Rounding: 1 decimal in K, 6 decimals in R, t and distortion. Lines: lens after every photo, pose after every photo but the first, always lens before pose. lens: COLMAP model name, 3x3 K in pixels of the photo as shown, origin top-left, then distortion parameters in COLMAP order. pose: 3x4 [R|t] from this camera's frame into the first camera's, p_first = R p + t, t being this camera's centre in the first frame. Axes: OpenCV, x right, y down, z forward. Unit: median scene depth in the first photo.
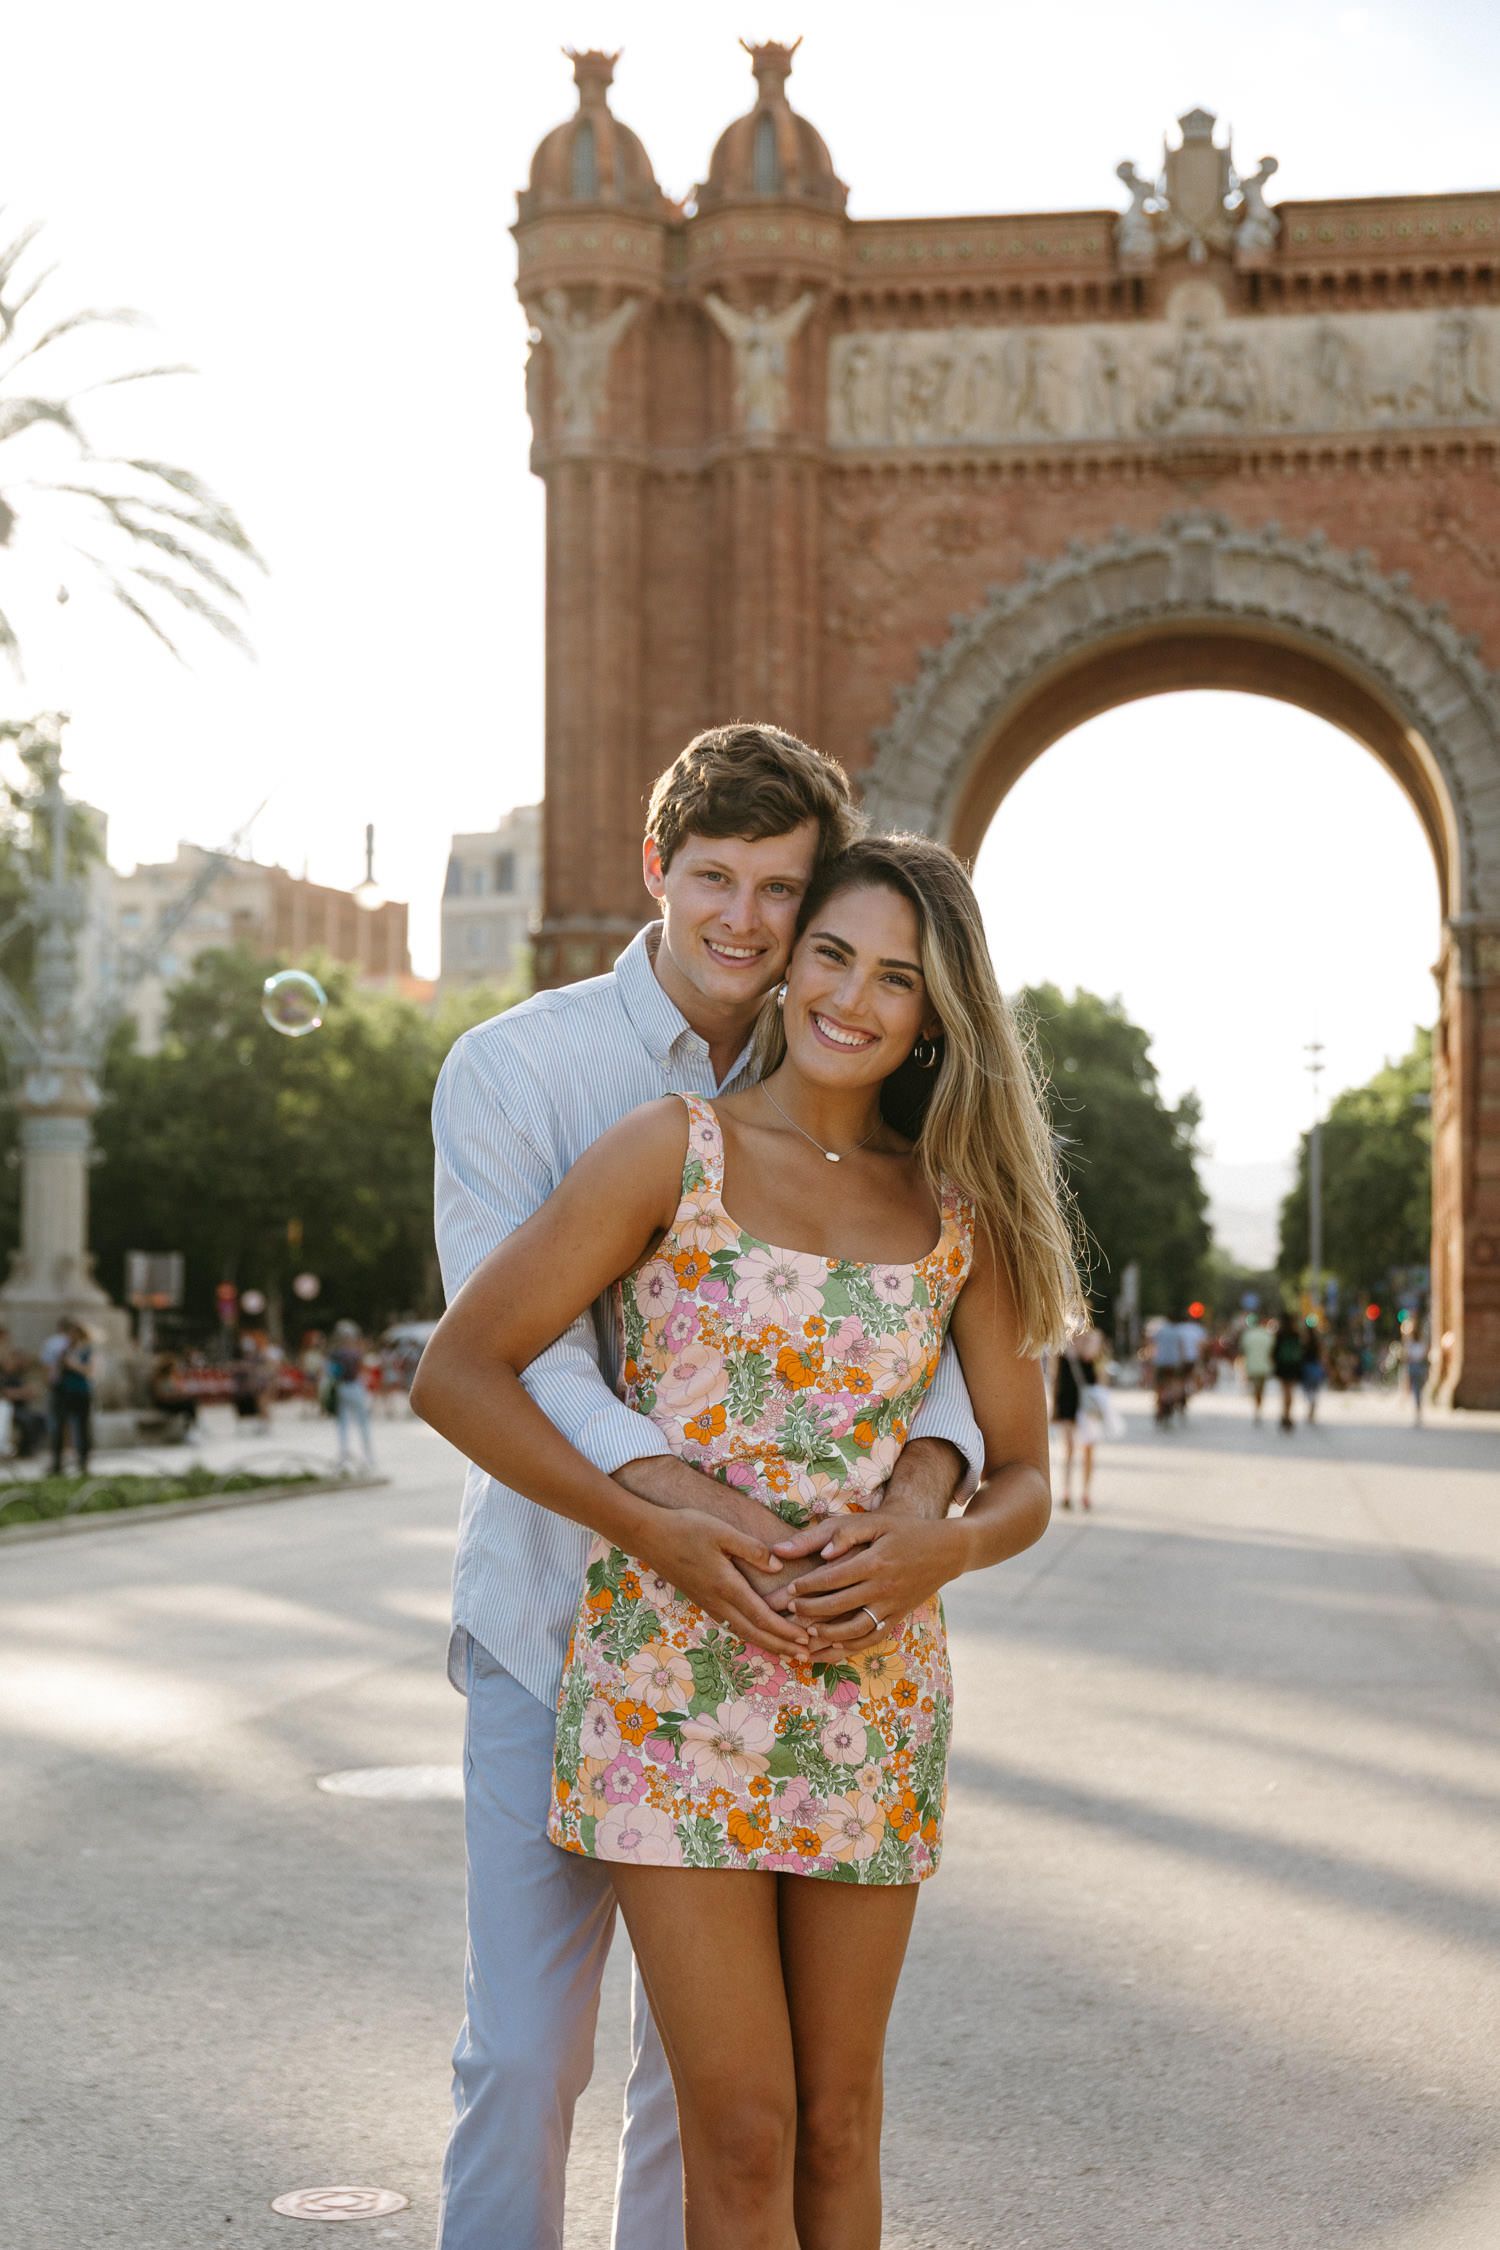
lens RADIAL K [[3740.4, 0, 747.5], [0, 3740.4, 1135.3], [0, 0, 1]] dist [0.054535, 0.000000]
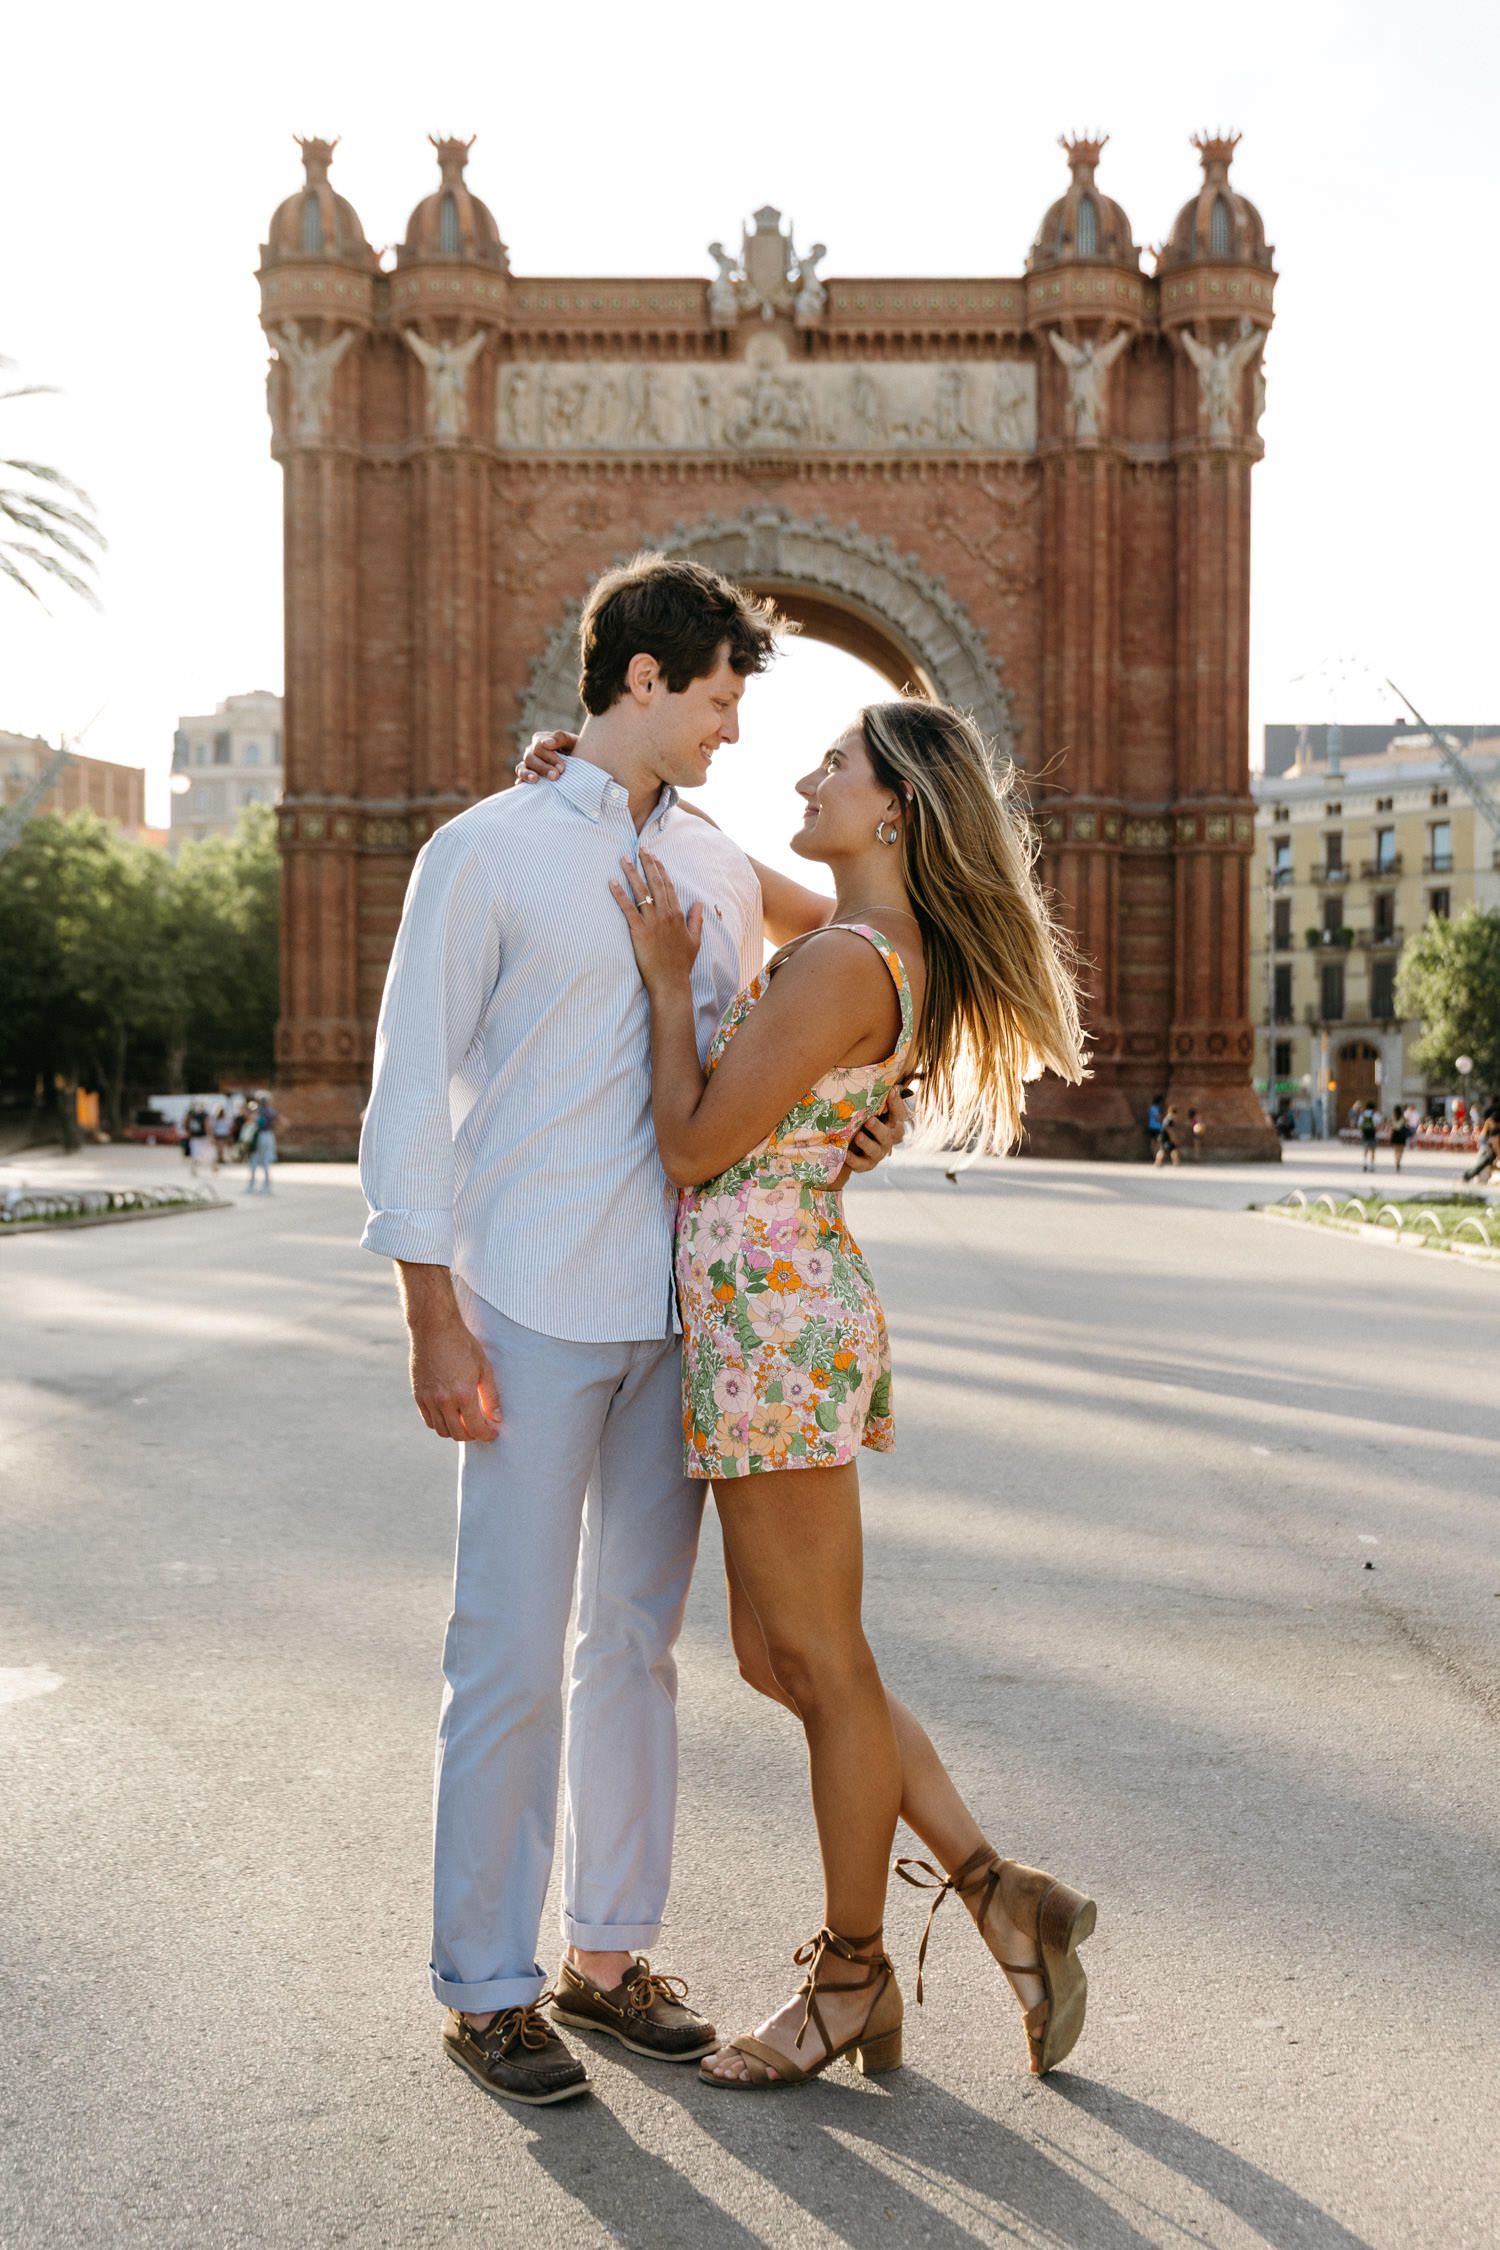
lens RADIAL K [[3740.4, 0, 752.5], [0, 3740.4, 1118.1], [0, 0, 1]] dist [0.054535, 0.000000]
pose [[0.987312, -0.002138, 0.158778, -0.102665], [-0.006769, 0.998434, 0.055534, -0.017773], [-0.158648, -0.055904, 0.985751, -0.361102]]
